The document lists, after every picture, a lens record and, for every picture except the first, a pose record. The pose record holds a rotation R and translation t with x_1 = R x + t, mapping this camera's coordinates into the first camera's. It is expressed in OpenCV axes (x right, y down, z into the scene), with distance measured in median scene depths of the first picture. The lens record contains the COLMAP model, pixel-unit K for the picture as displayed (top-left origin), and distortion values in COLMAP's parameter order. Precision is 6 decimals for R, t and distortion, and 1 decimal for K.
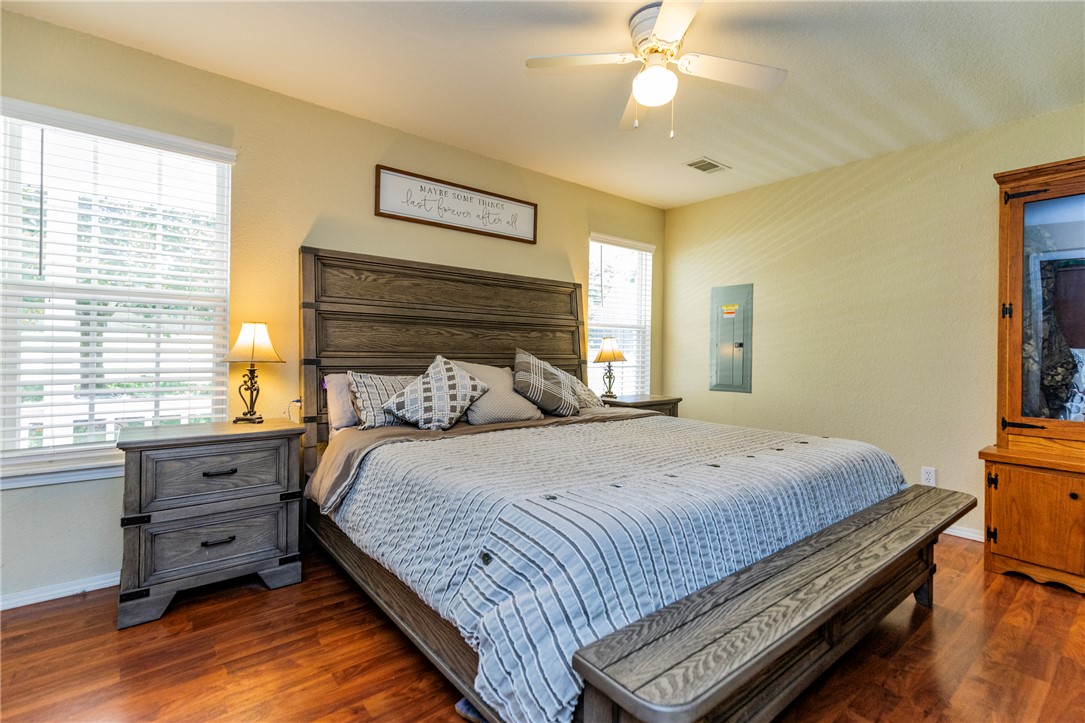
lens RADIAL K [[505.1, 0, 544.2], [0, 505.1, 354.0], [0, 0, 1]] dist [0.013650, -0.005530]
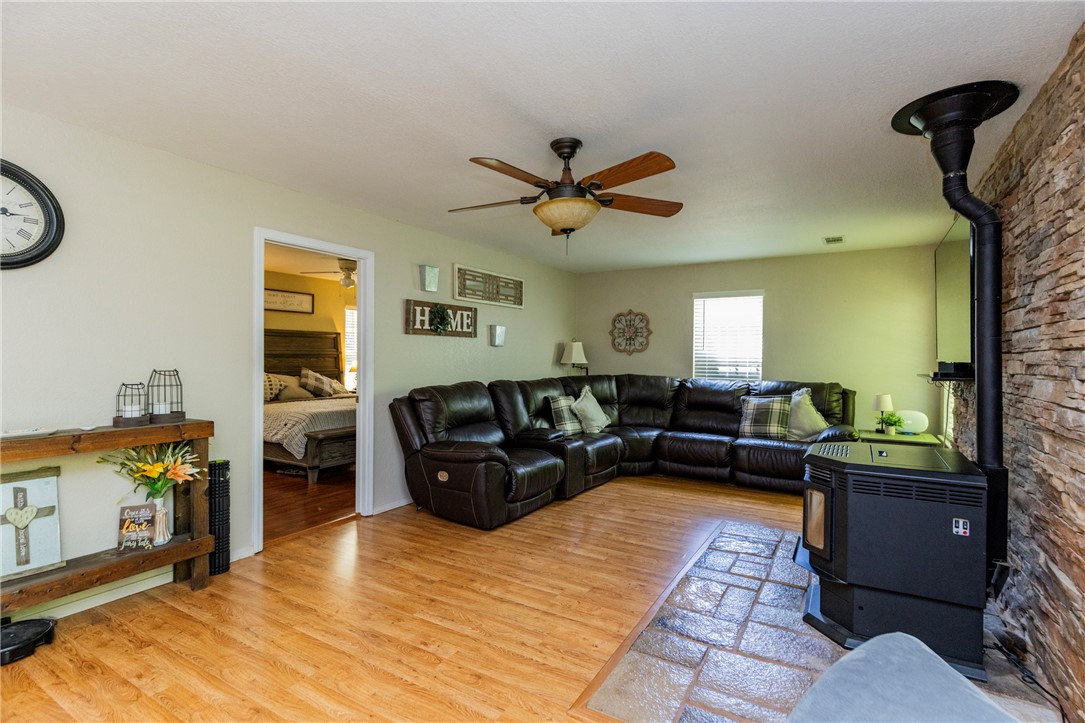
lens RADIAL K [[505.1, 0, 542.6], [0, 505.1, 363.5], [0, 0, 1]] dist [0.013650, -0.005530]
pose [[0.940756, -0.013583, 0.338813, 0.187821], [0.008565, 0.999830, 0.016302, -0.055994], [-0.338977, -0.012434, 0.940713, -1.457412]]
